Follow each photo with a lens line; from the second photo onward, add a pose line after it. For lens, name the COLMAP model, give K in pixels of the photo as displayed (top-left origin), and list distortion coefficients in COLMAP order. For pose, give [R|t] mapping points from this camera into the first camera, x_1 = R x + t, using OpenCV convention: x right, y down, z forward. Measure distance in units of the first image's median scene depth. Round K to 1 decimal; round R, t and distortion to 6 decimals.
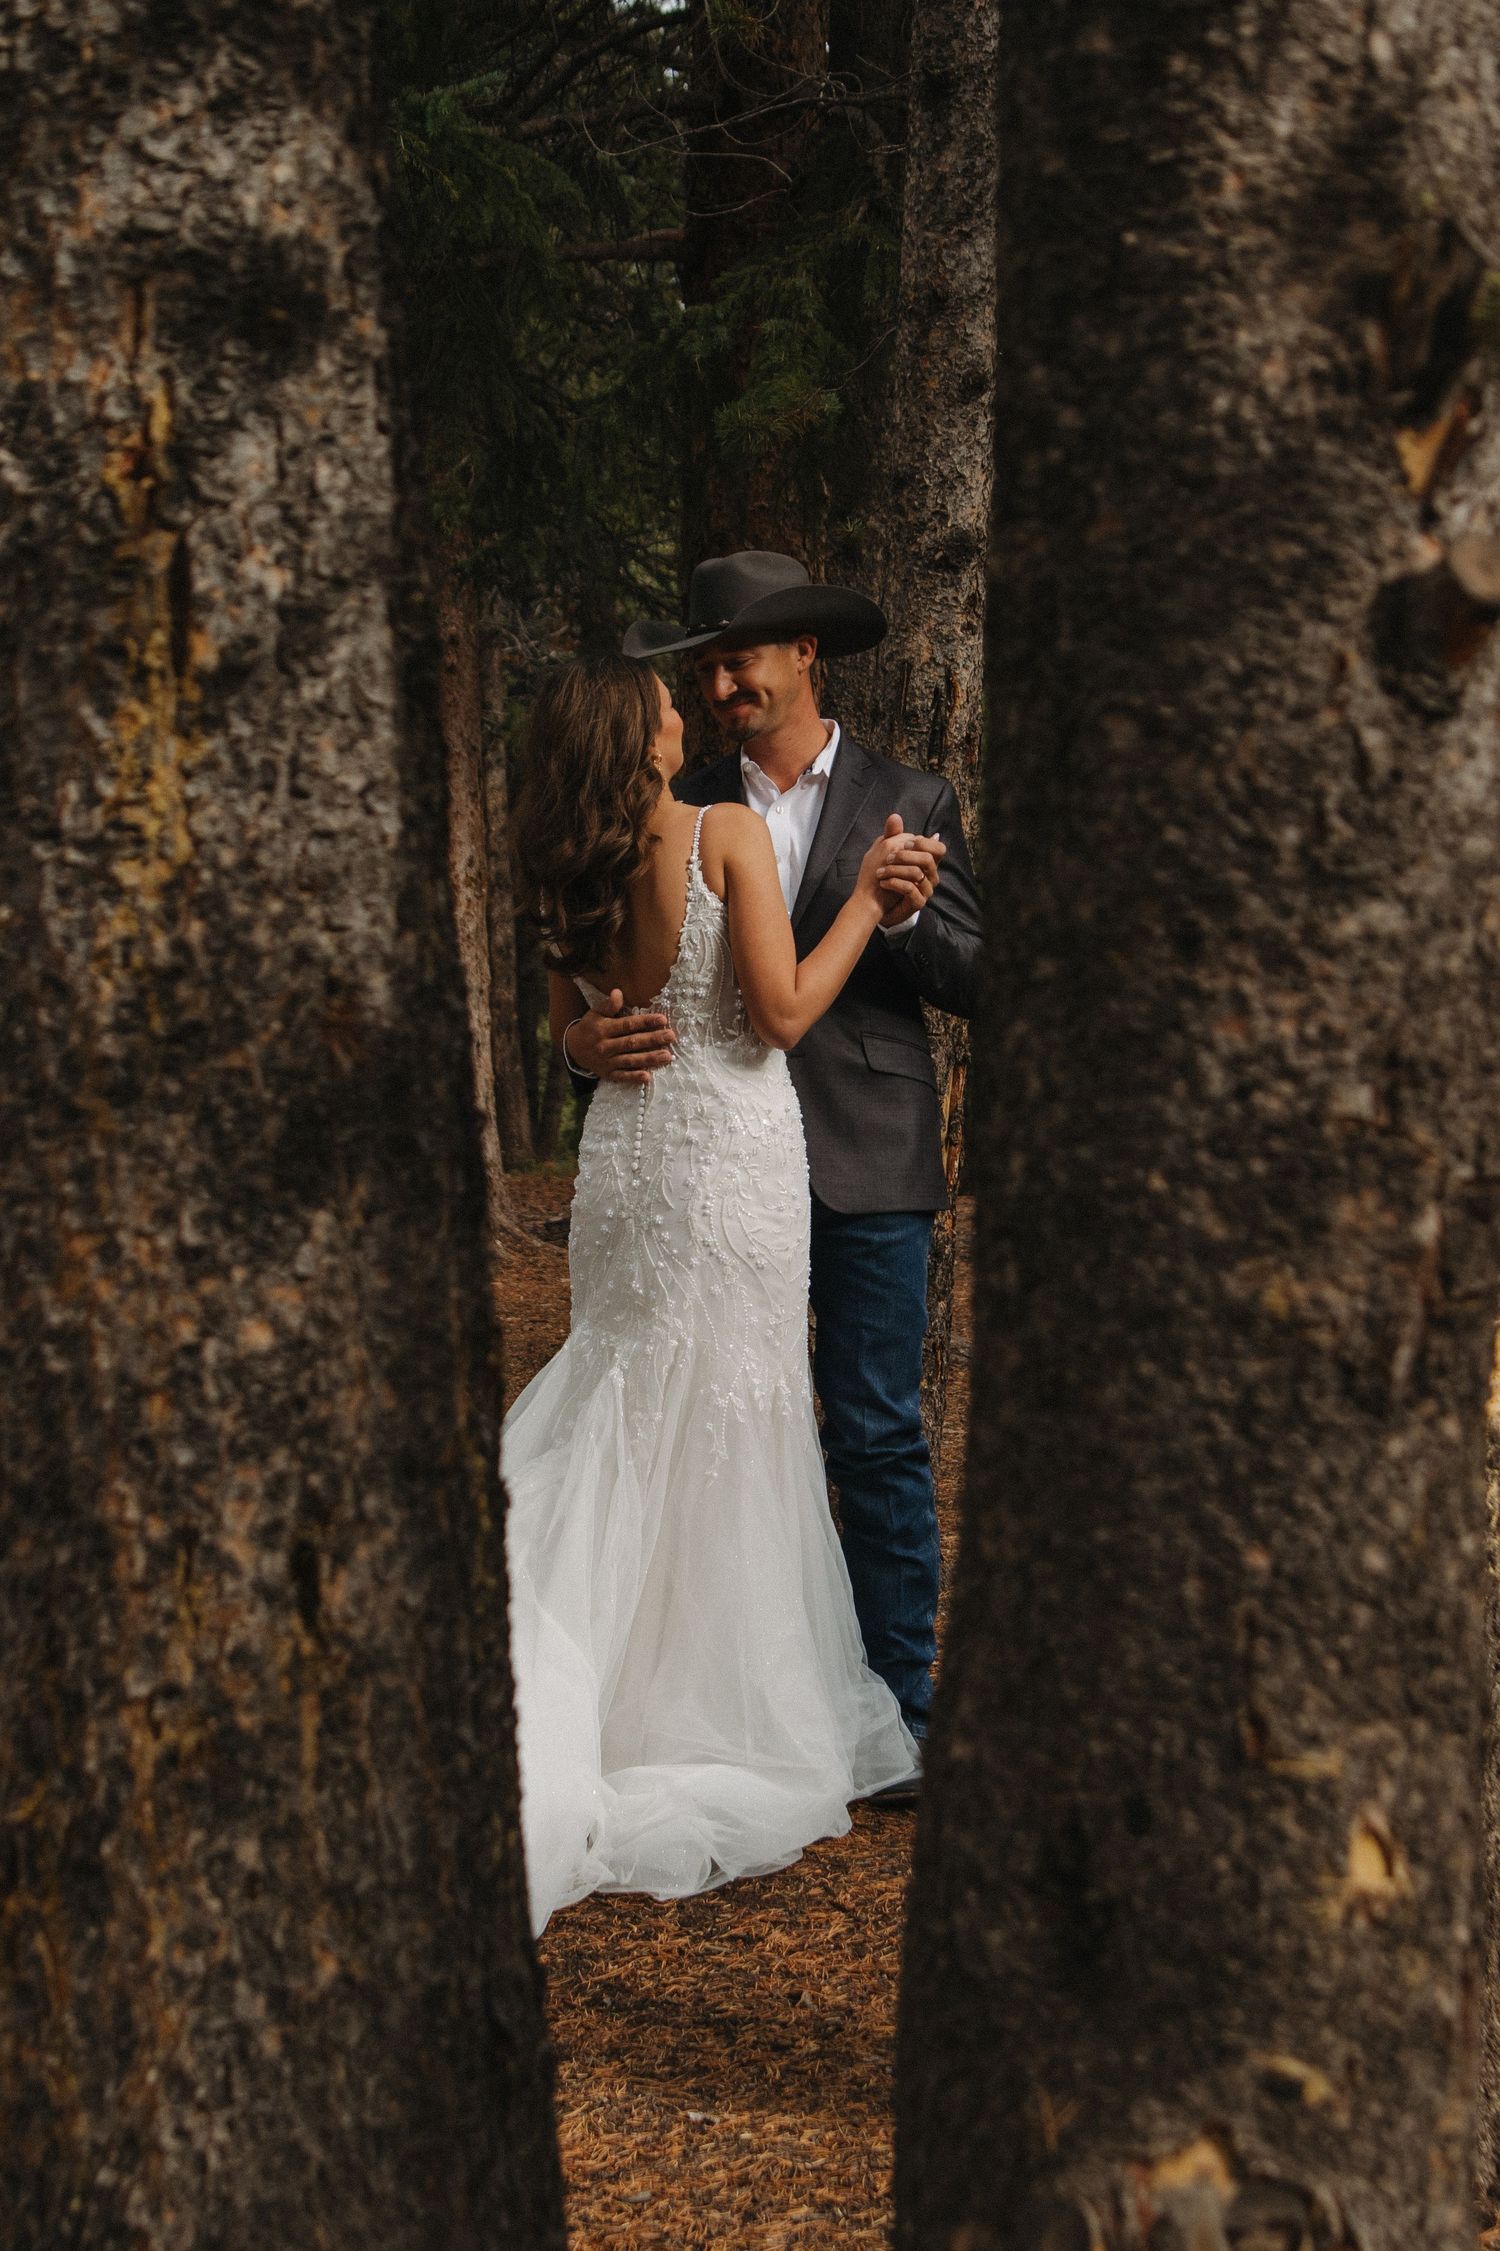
lens RADIAL K [[4388.7, 0, 777.3], [0, 4388.7, 1183.5], [0, 0, 1]] dist [-0.027941, 0.000000]
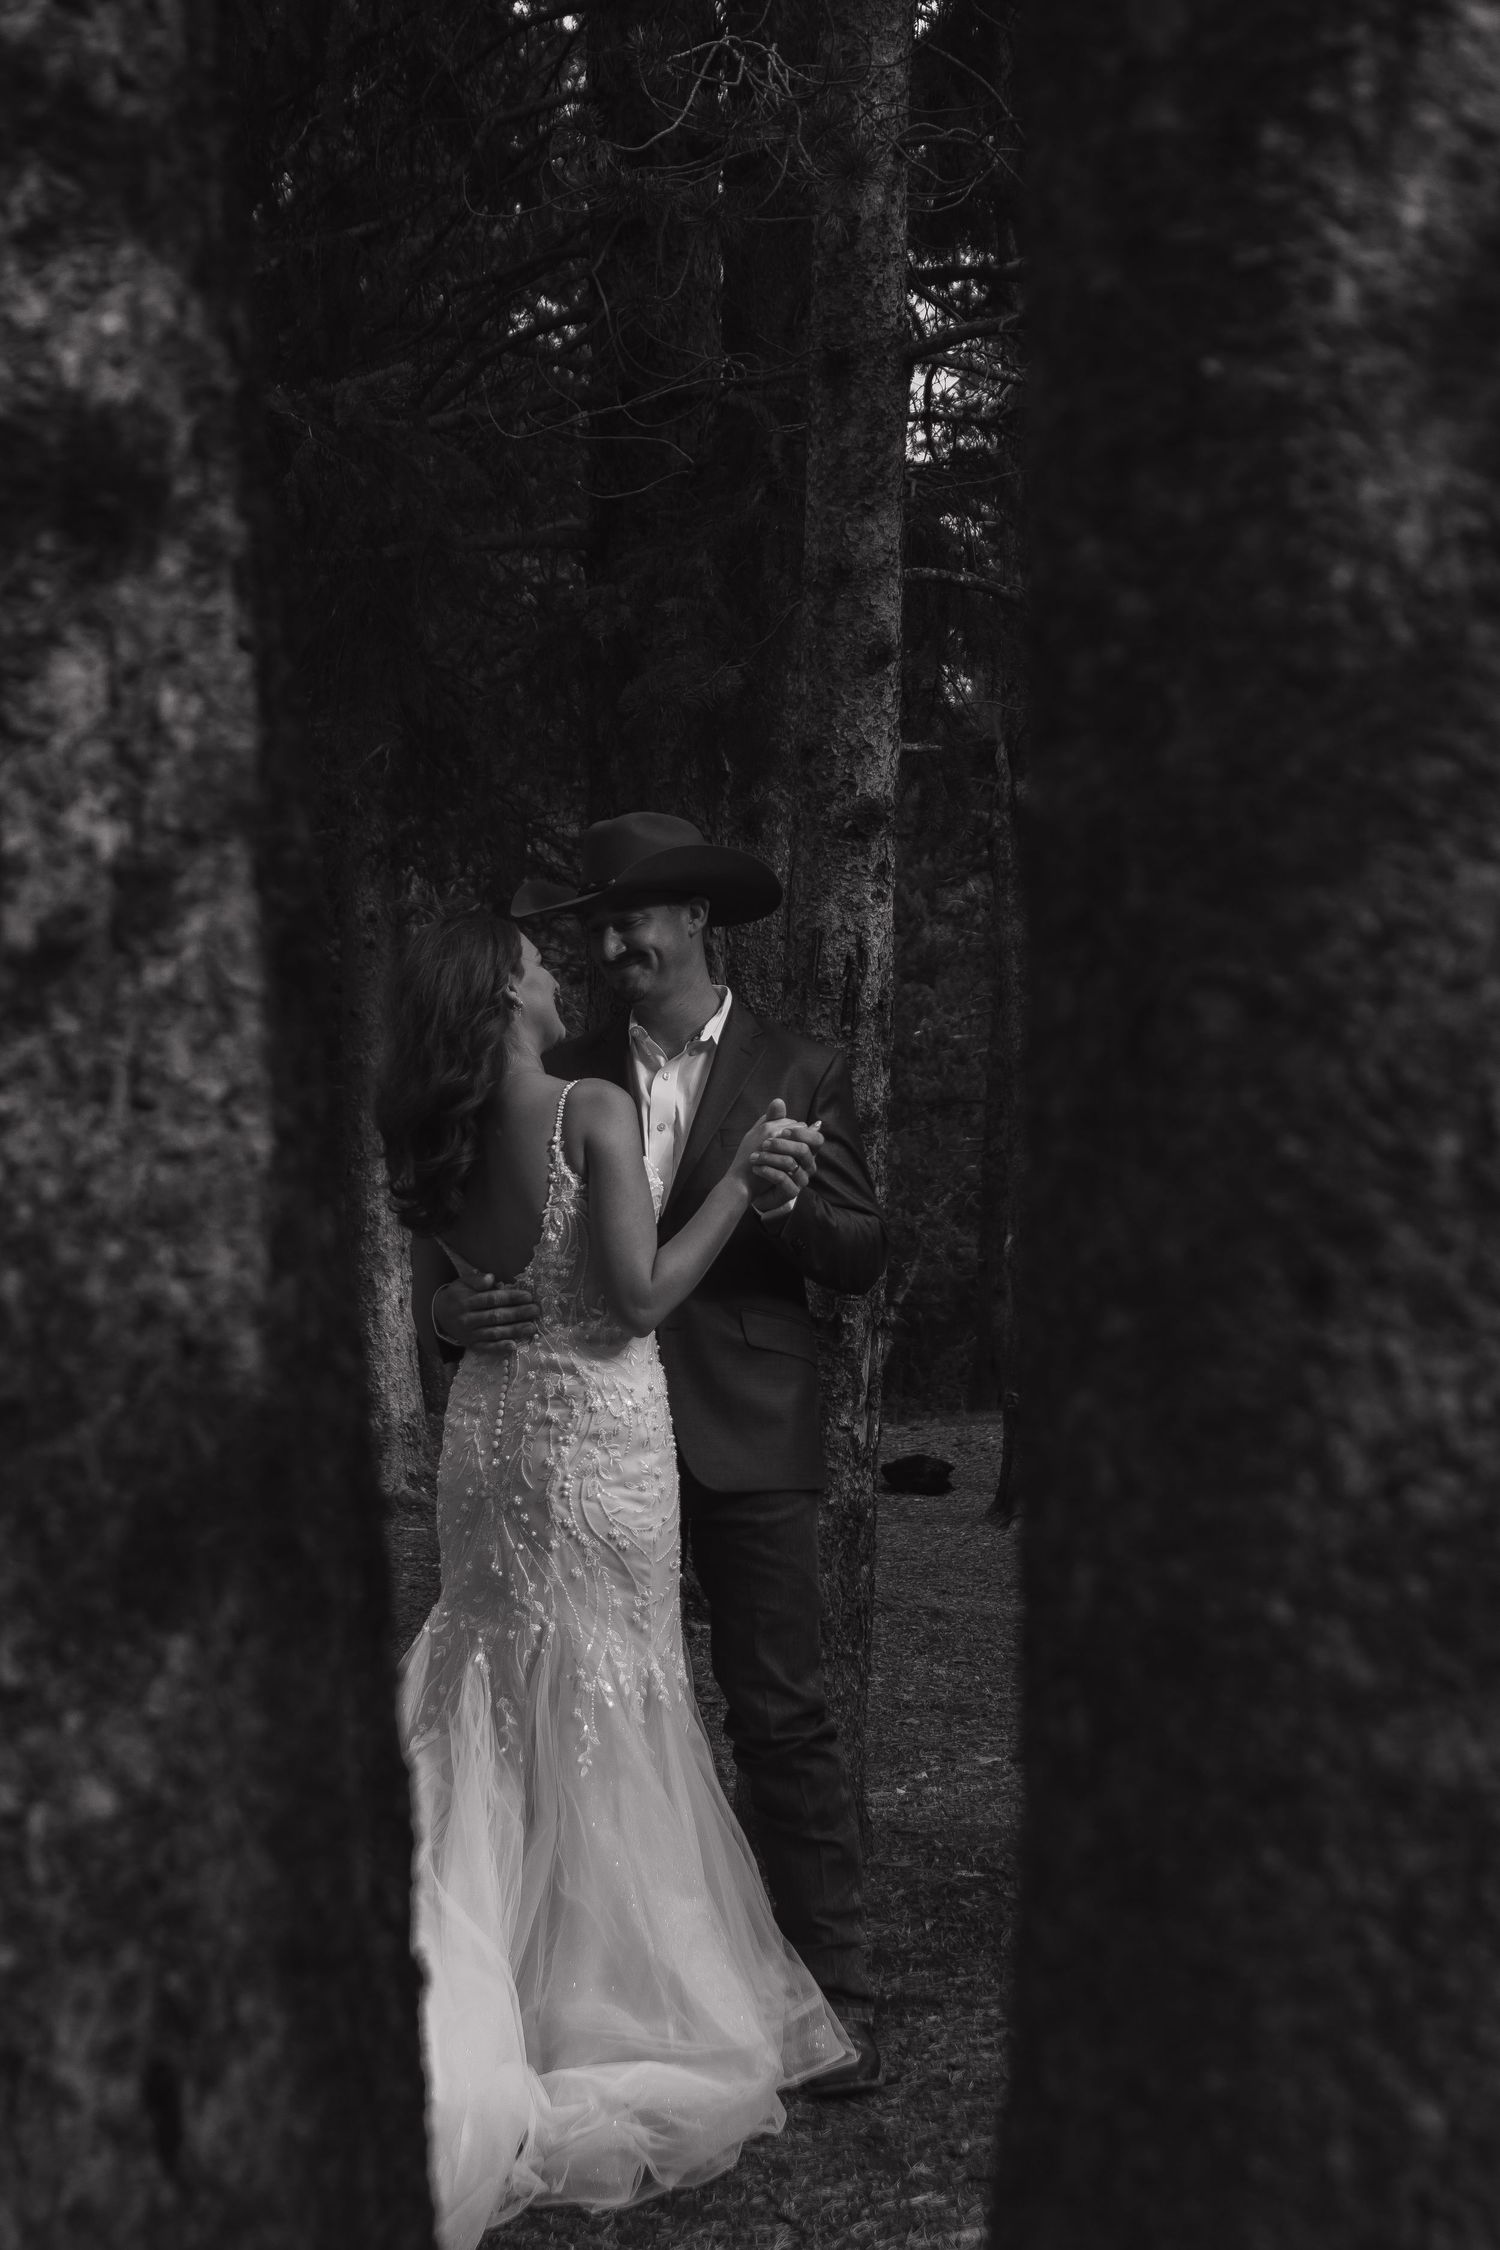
lens RADIAL K [[3857.6, 0, 749.6], [0, 3857.6, 1191.1], [0, 0, 1]] dist [-0.033945, 0.000000]
pose [[0.999612, -0.018266, 0.021005, -0.014955], [0.019327, 0.998487, -0.051472, -0.035808], [-0.020033, 0.051858, 0.998454, 0.308512]]
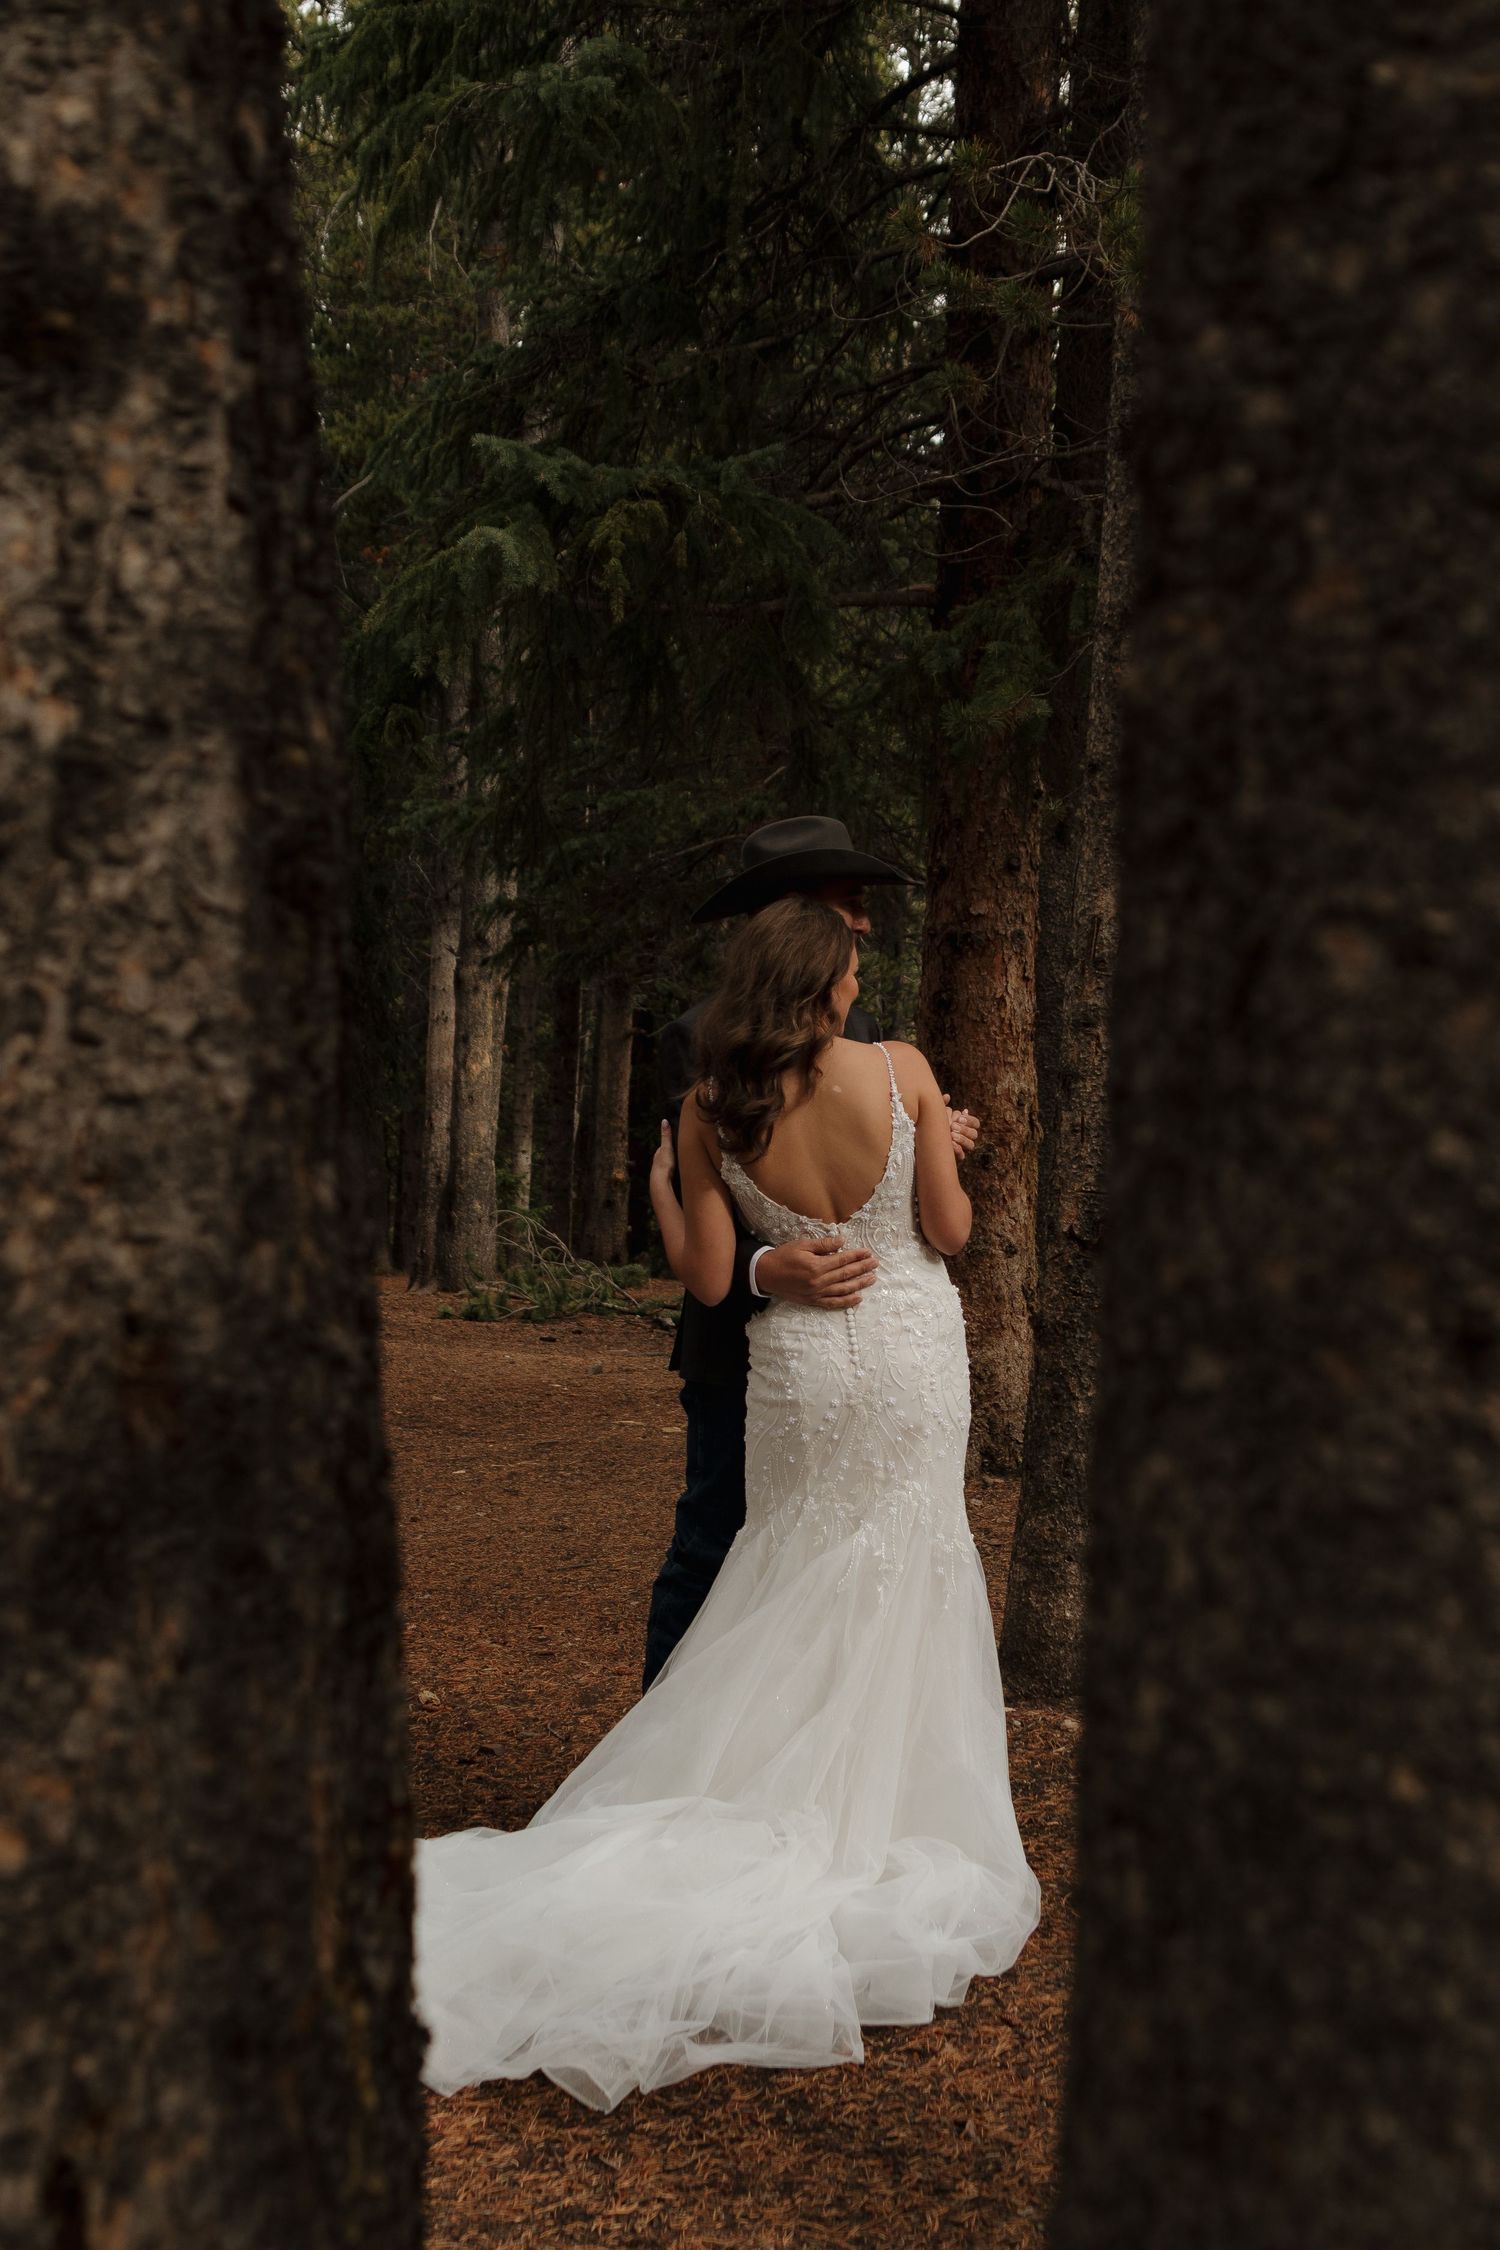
lens RADIAL K [[2814.1, 0, 780.0], [0, 2814.1, 1164.5], [0, 0, 1]] dist [-0.015918, 0.000000]
pose [[0.995742, 0.019496, -0.090099, 0.035571], [-0.022717, 0.999134, -0.034861, -0.057146], [0.089341, 0.036760, 0.995322, 0.583113]]
